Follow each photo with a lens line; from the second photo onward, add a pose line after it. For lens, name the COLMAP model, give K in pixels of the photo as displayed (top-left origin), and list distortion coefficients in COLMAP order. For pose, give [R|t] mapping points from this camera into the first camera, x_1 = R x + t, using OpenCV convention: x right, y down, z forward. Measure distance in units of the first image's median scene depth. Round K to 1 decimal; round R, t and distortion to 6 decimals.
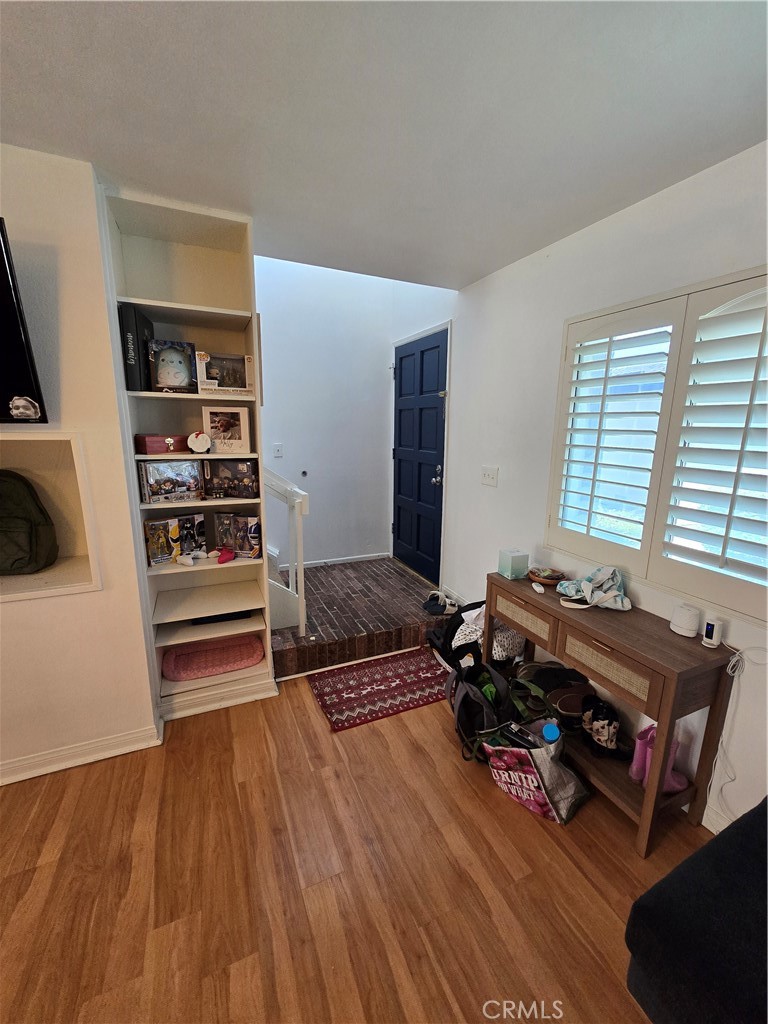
lens RADIAL K [[415.3, 0, 383.6], [0, 415.3, 518.0], [0, 0, 1]] dist [0.000228, 0.000438]
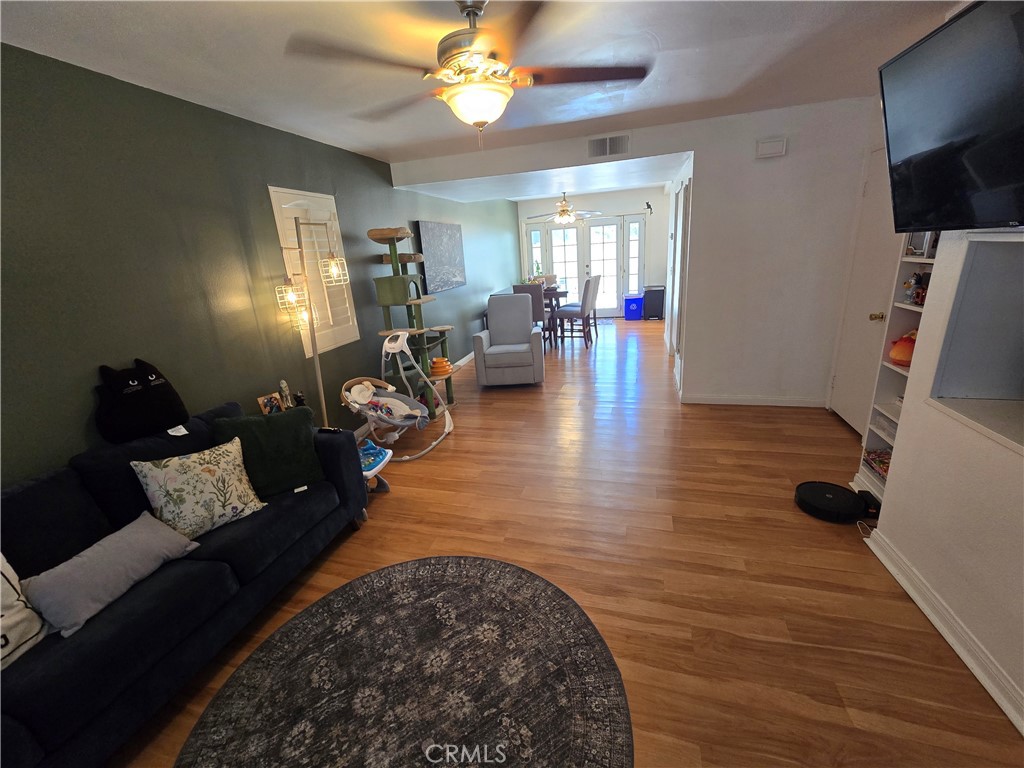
lens RADIAL K [[417.4, 0, 512.0], [0, 417.4, 384.0], [0, 0, 1]] dist [-0.001012, -0.000169]
pose [[-0.645289, 0.258040, -0.719039, 0.120165], [-0.105516, 0.902100, 0.418429, -0.116424], [0.756616, 0.345878, -0.554888, 0.532541]]
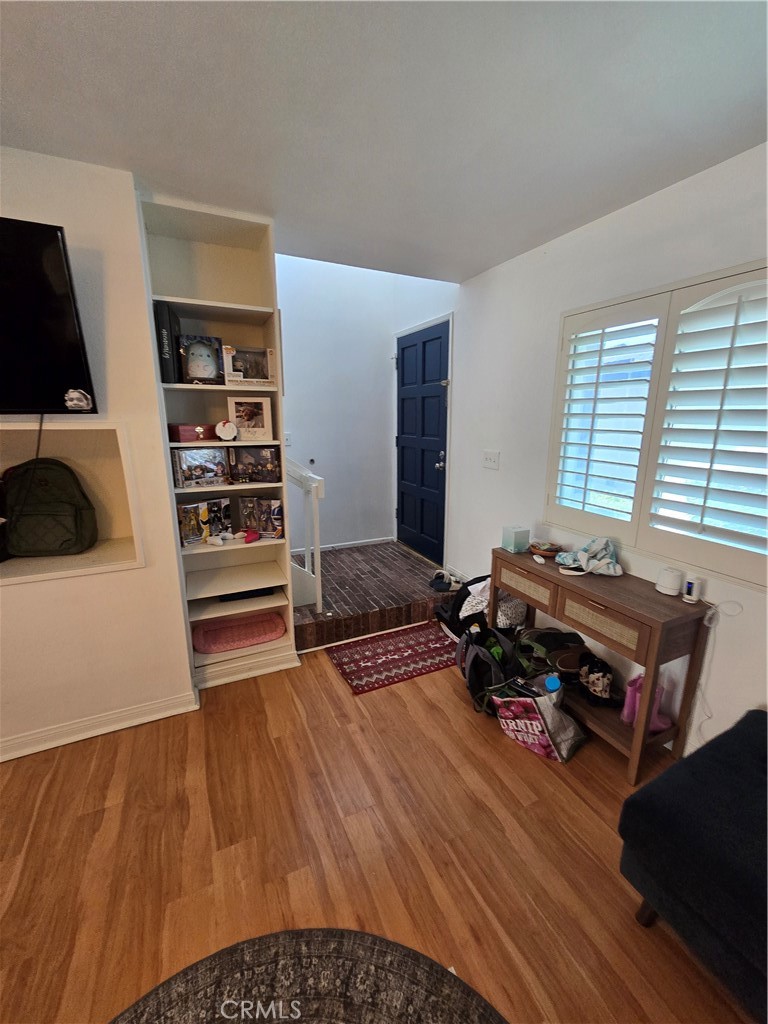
lens RADIAL K [[417.4, 0, 387.1], [0, 417.4, 520.0], [0, 0, 1]] dist [-0.001012, -0.000169]
pose [[0.999507, -0.018985, 0.025013, -0.061493], [0.018331, 0.999491, 0.026124, 0.030196], [-0.025496, -0.025653, 0.999346, -0.101732]]
